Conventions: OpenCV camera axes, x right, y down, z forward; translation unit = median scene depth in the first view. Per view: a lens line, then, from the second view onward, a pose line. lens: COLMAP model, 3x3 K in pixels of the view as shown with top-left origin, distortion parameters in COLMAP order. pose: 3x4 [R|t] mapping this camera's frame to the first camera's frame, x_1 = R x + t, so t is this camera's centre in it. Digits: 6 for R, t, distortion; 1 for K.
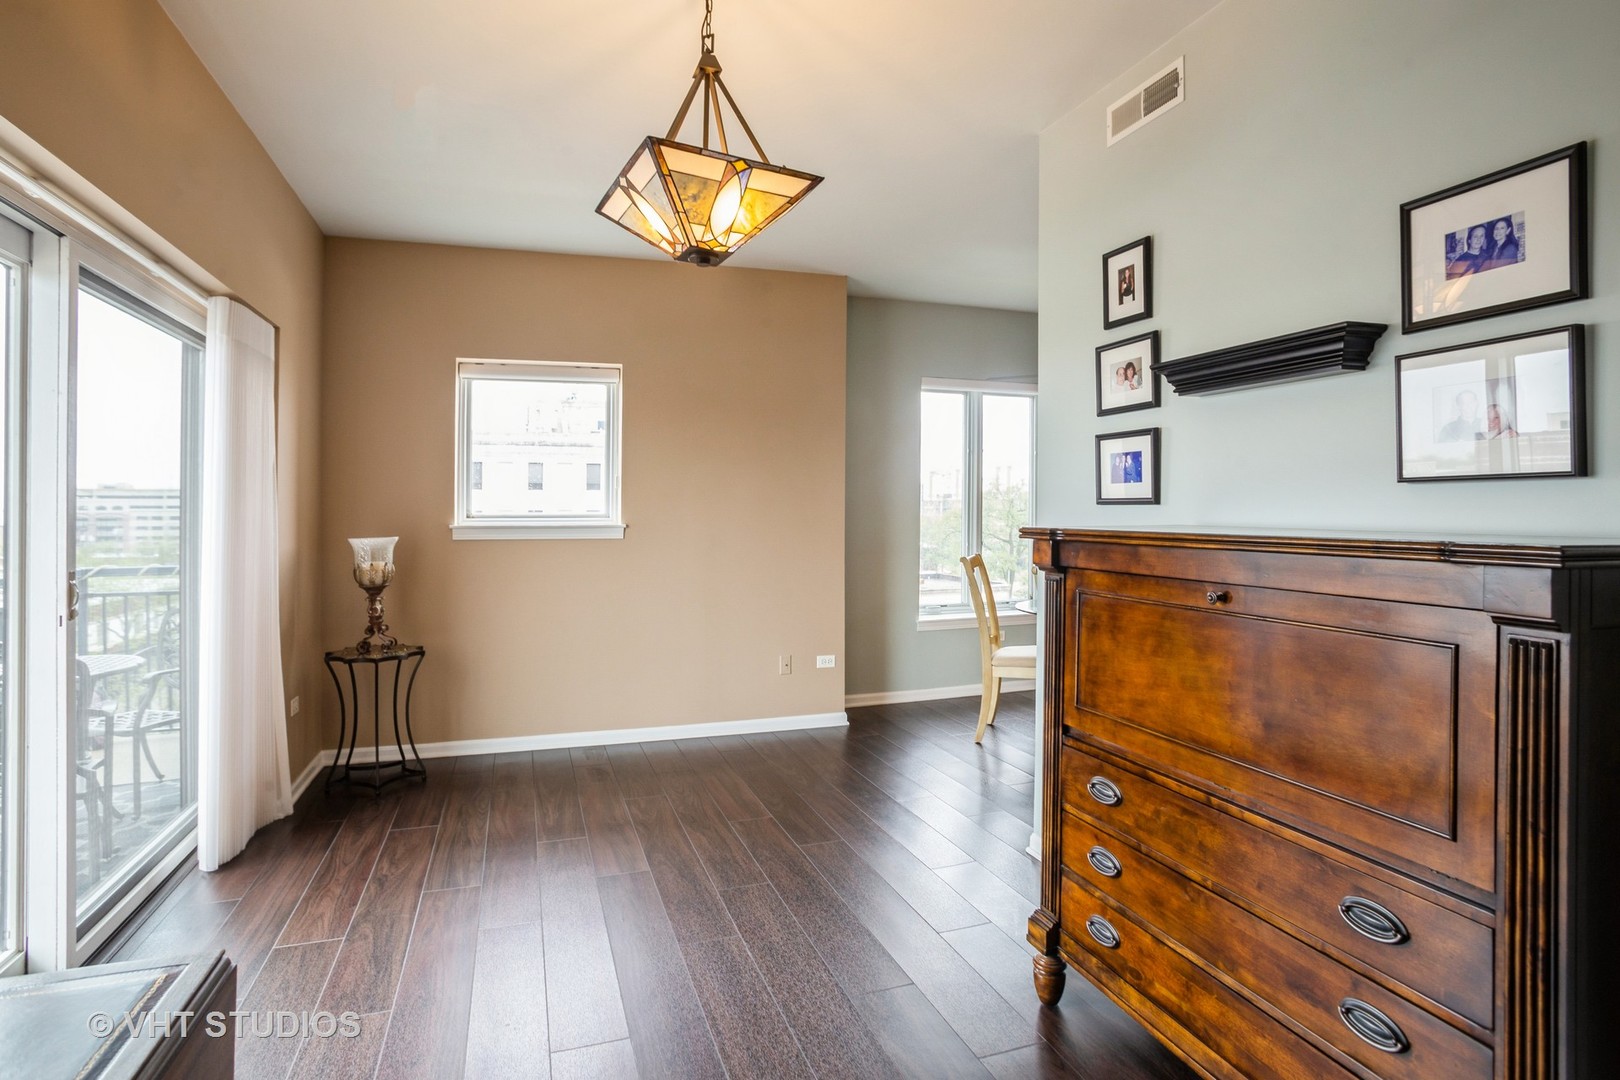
lens RADIAL K [[805.7, 0, 810.4], [0, 805.7, 501.0], [0, 0, 1]] dist [-0.042764, -0.000001]
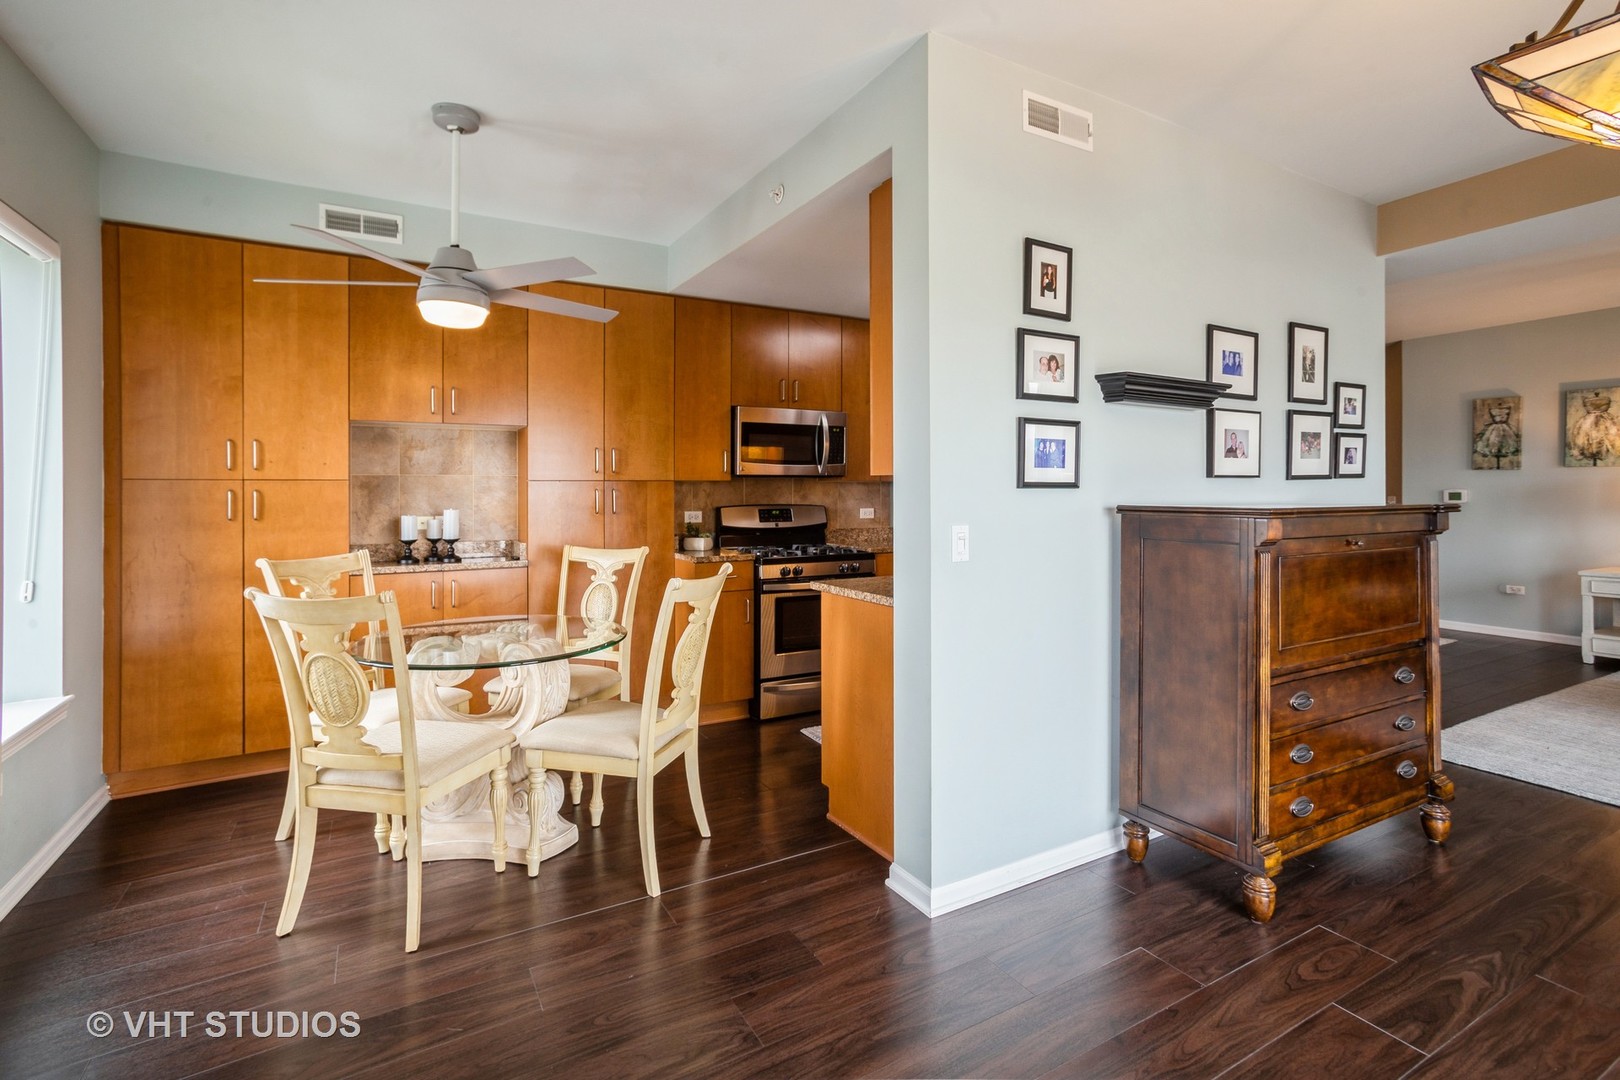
lens RADIAL K [[769.2, 0, 774.0], [0, 769.2, 497.2], [0, 0, 1]] dist [-0.040544, 0.034951]
pose [[-0.173920, -0.003689, 0.984753, -0.543134], [-0.006006, 0.999978, 0.002685, 0.015511], [-0.984742, -0.005448, -0.173938, 1.547468]]
